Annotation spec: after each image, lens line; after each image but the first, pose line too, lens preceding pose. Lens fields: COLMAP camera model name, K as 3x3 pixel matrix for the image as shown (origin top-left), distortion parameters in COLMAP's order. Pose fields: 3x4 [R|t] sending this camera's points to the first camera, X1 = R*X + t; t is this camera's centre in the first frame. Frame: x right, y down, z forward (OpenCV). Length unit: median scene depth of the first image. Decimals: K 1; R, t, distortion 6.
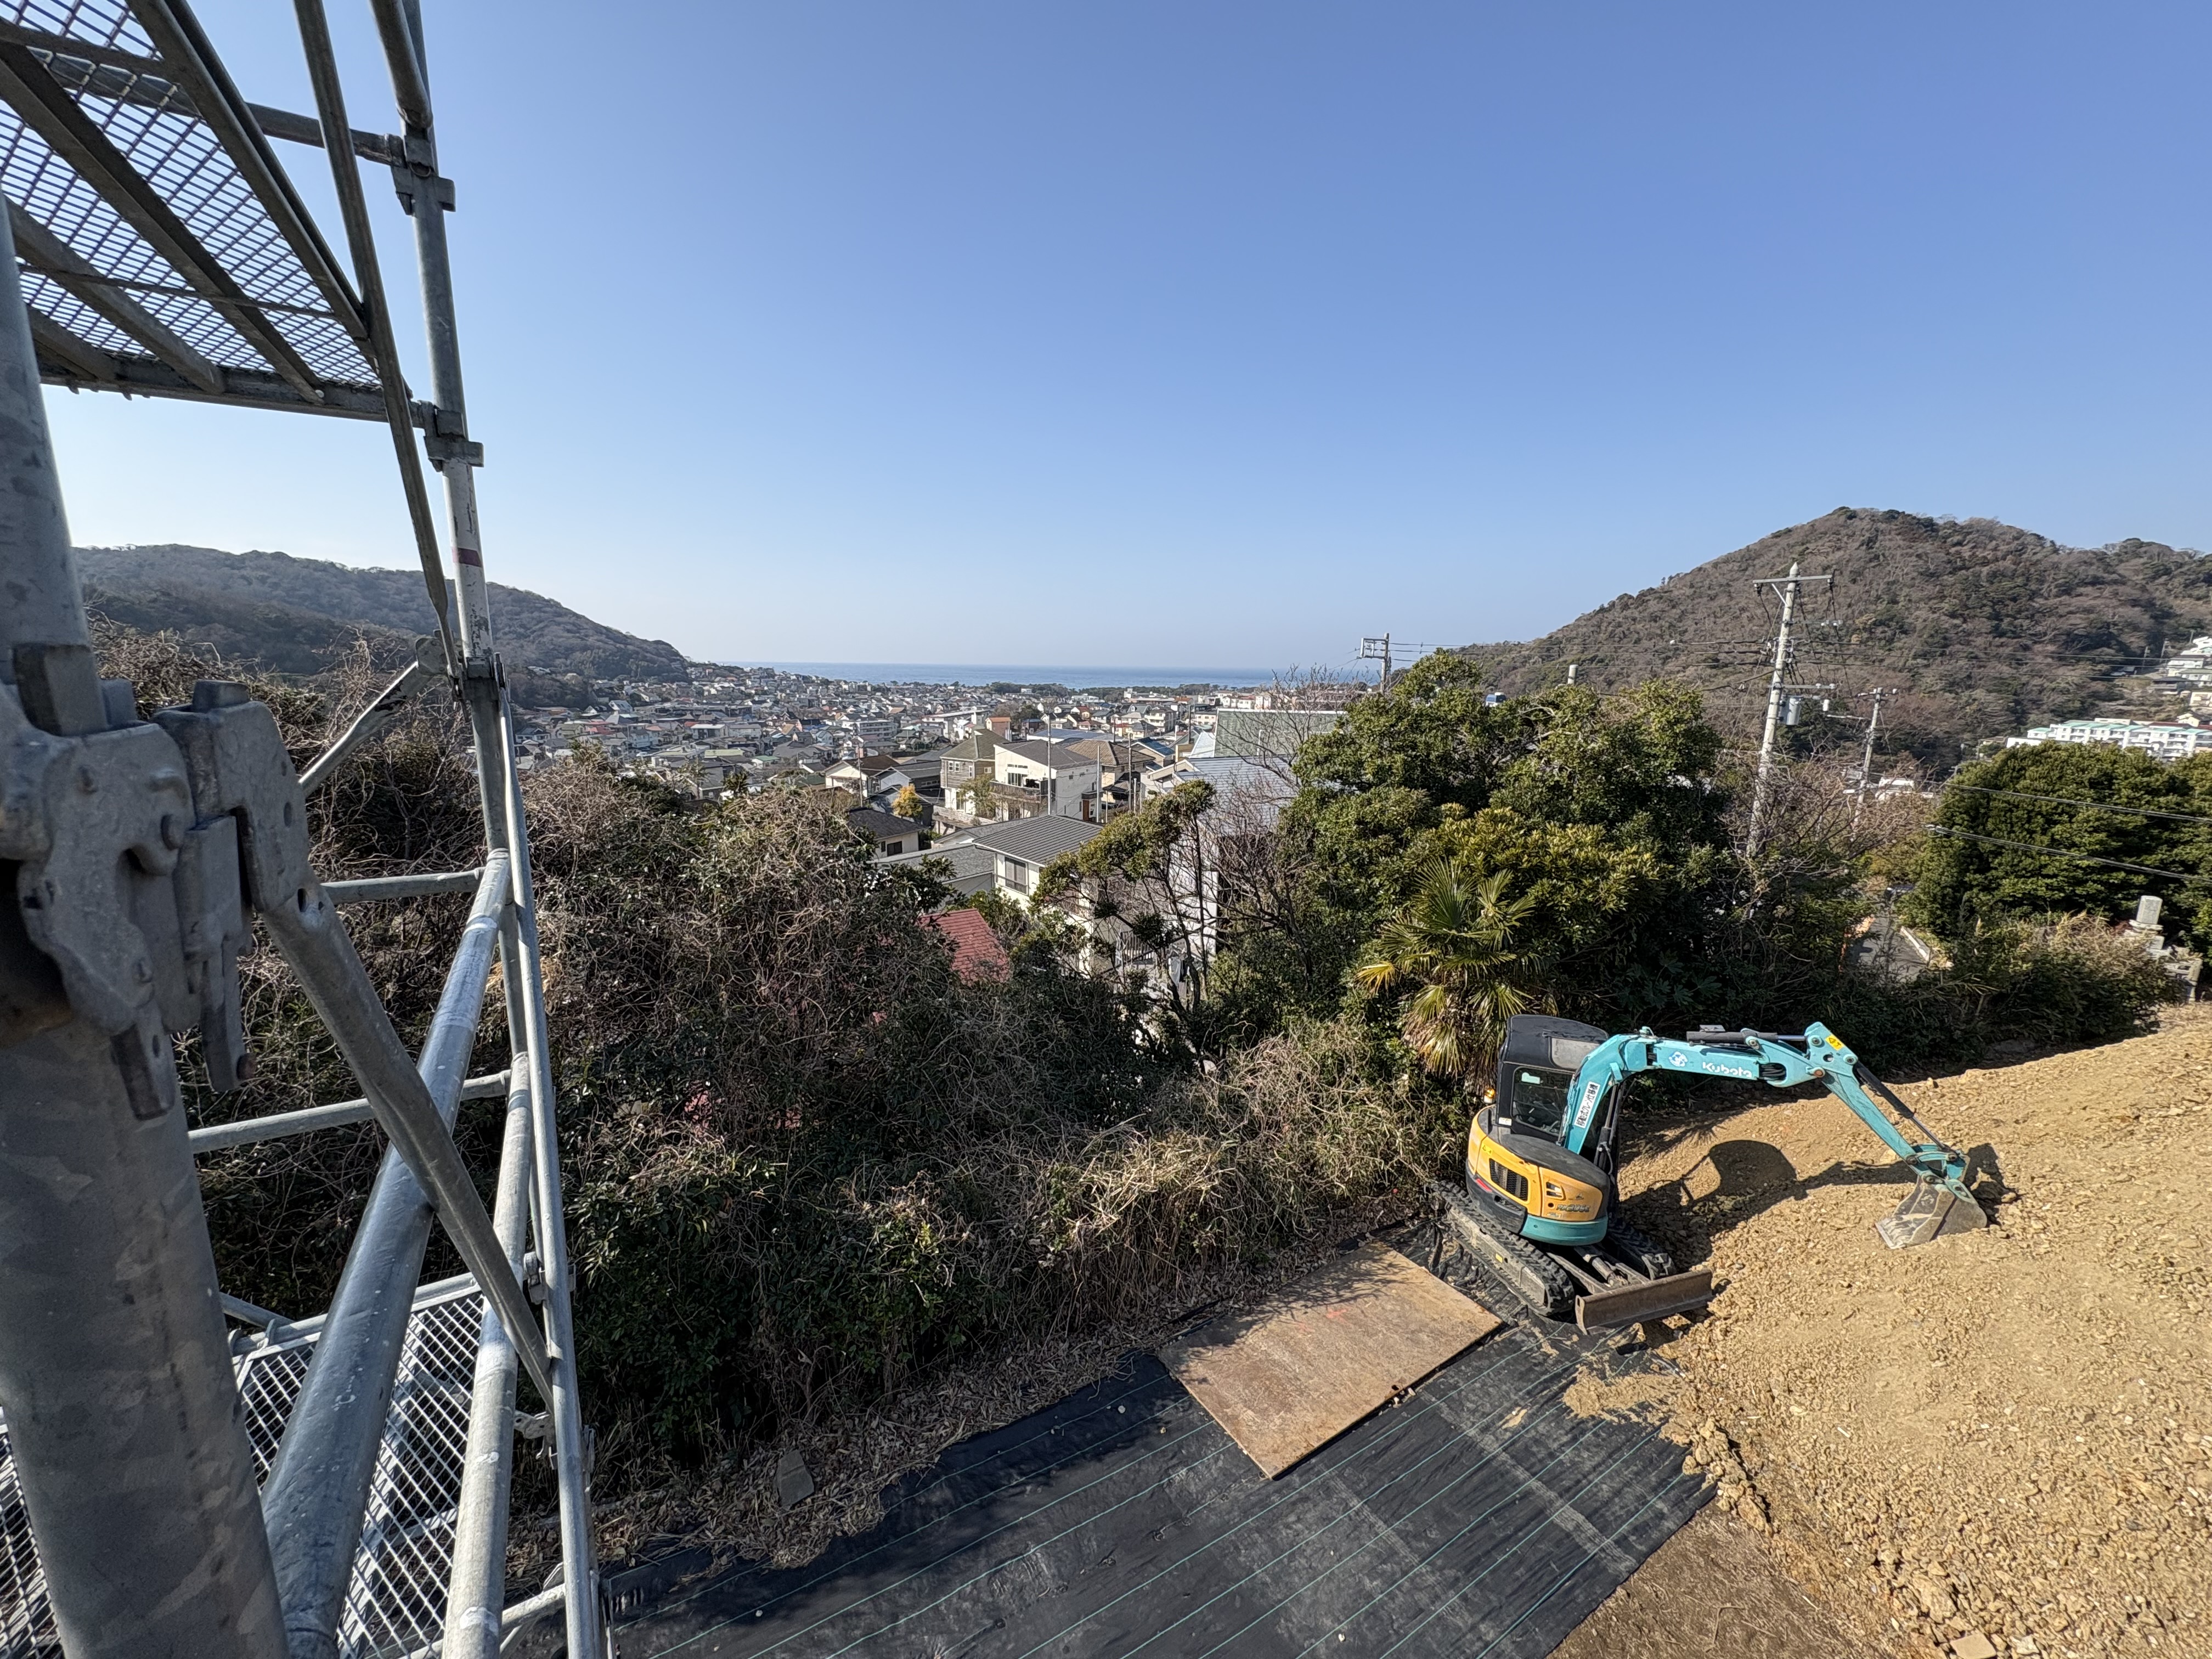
lens RADIAL K [[883.7, 0, 1104.1], [0, 883.7, 831.3], [0, 0, 1]] dist [0.002279, -0.000408]
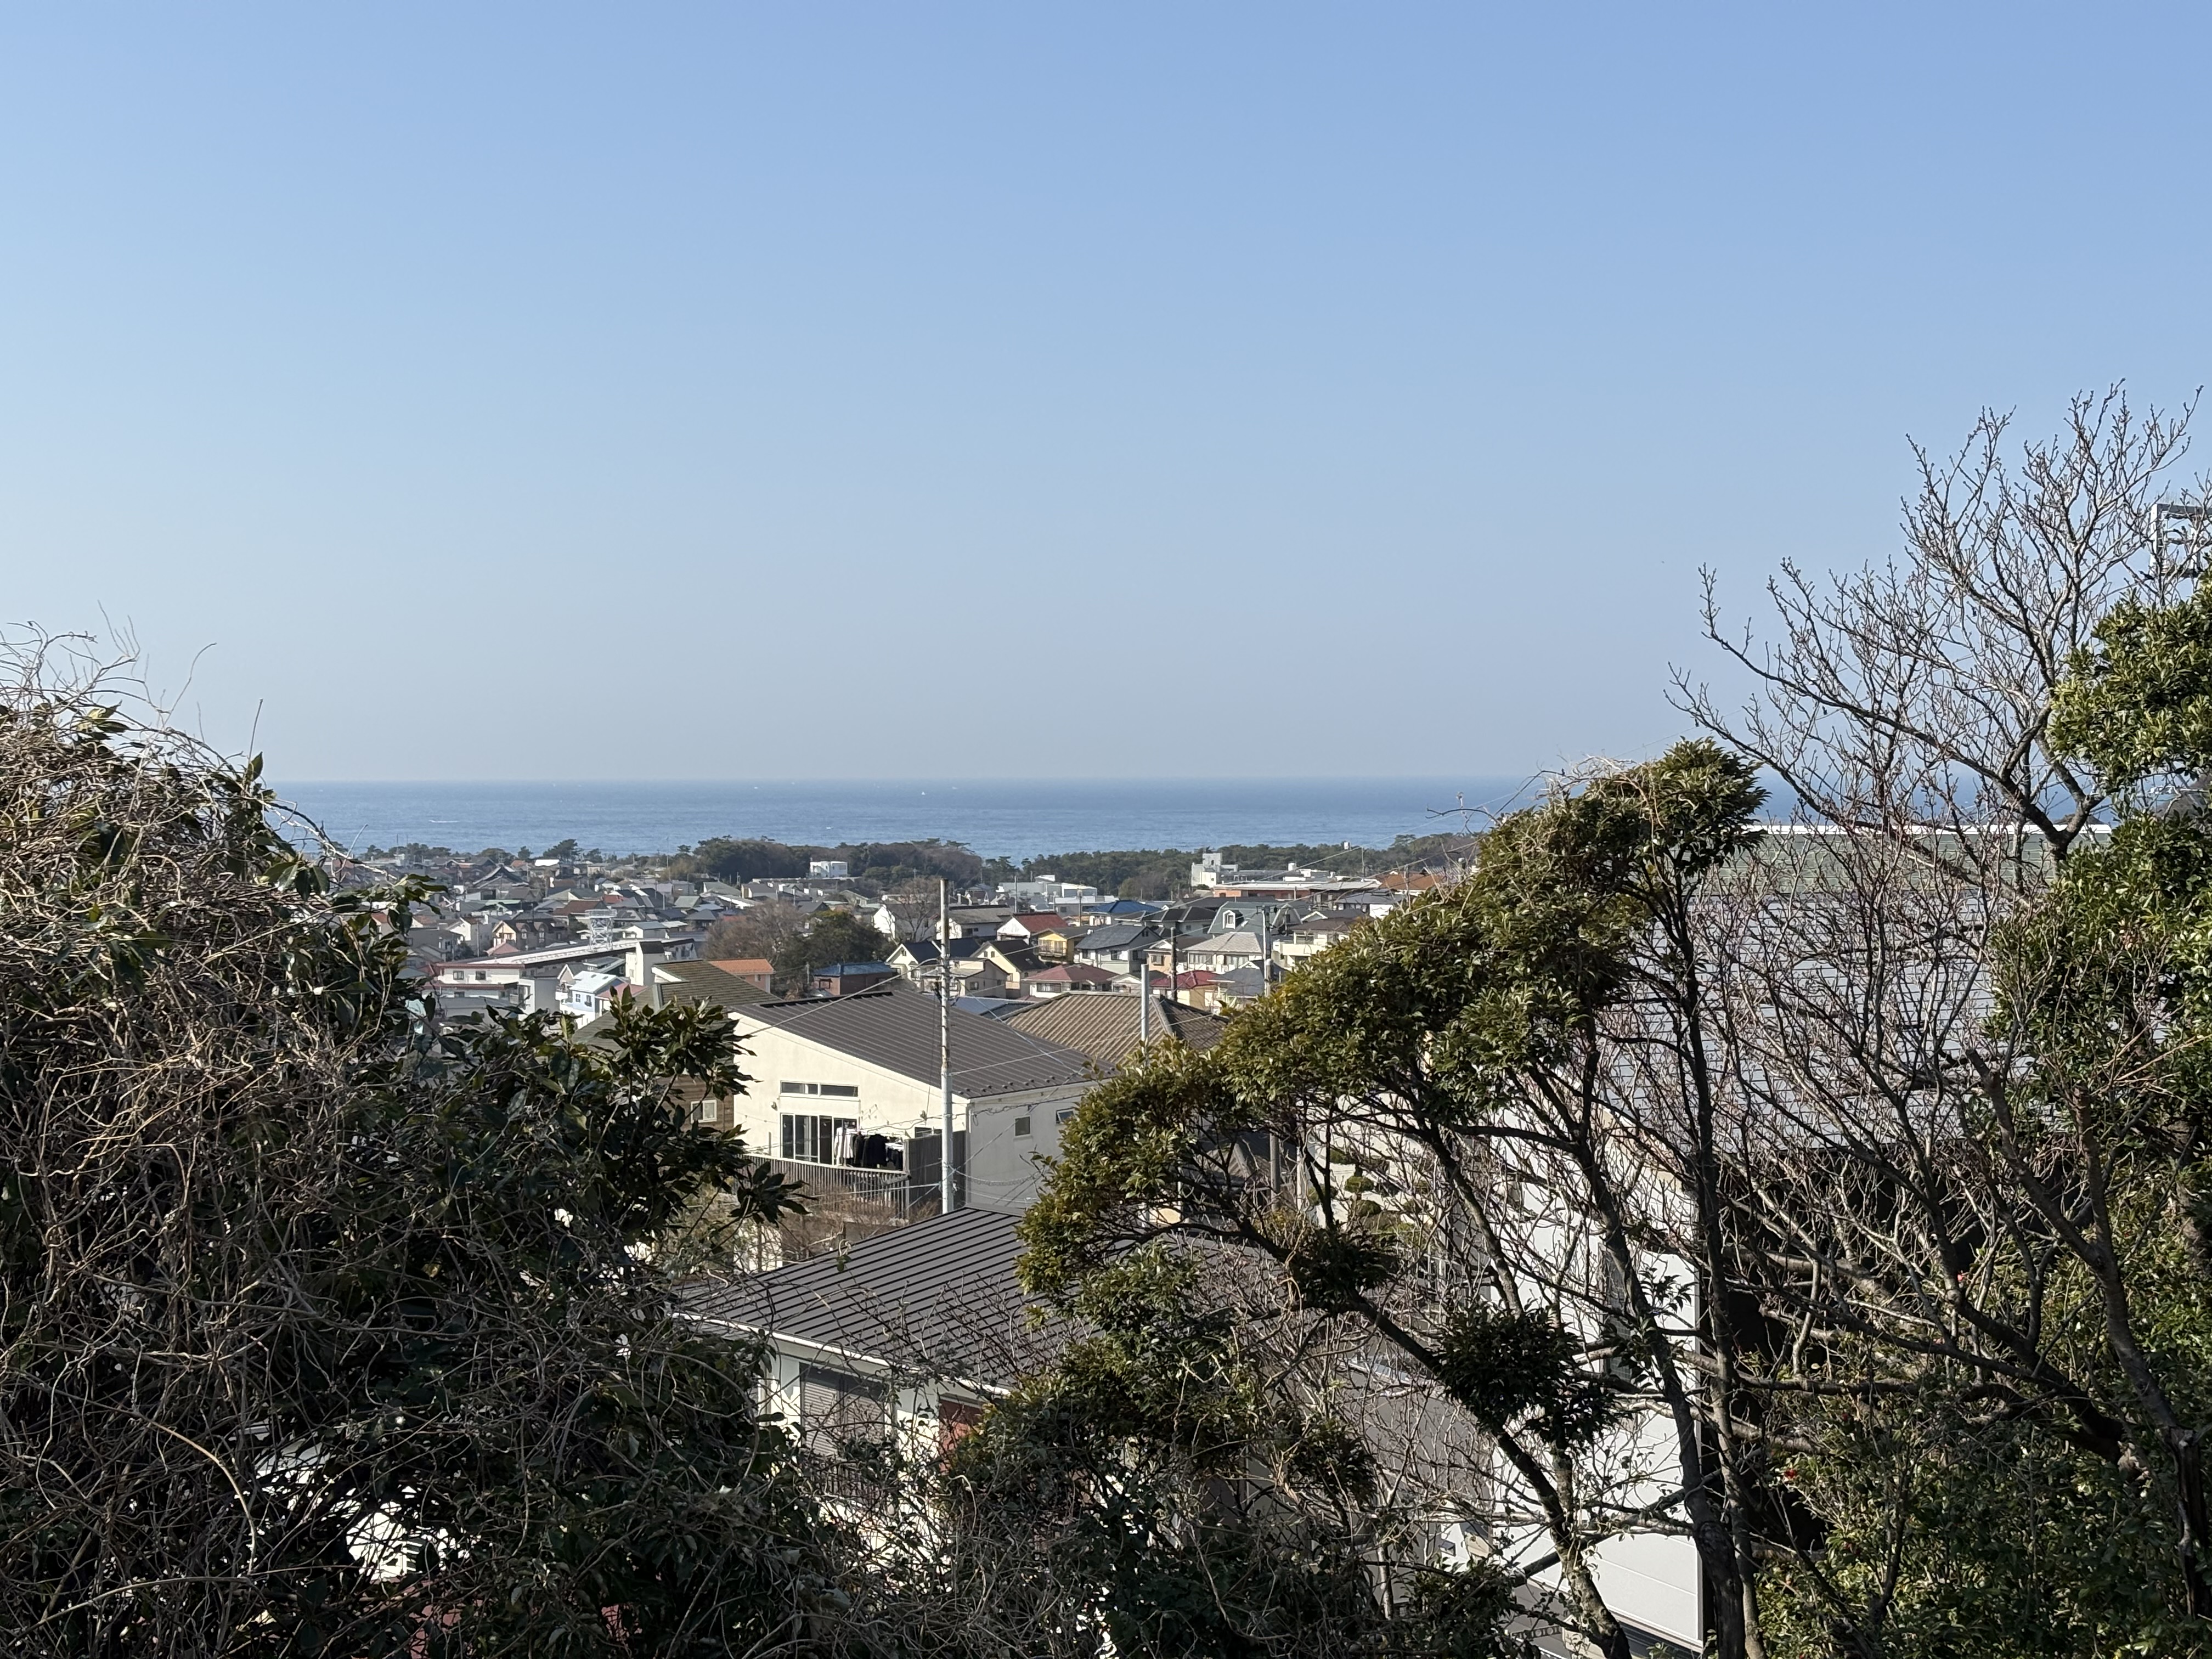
lens RADIAL K [[3318.3, 0, 1119.3], [0, 3318.3, 820.4], [0, 0, 1]] dist [0.151492, 0.000000]
pose [[0.999845, -0.017541, 0.001686, -0.058198], [0.017570, 0.985055, -0.171342, 0.124366], [0.001345, 0.171345, 0.985210, 0.073499]]
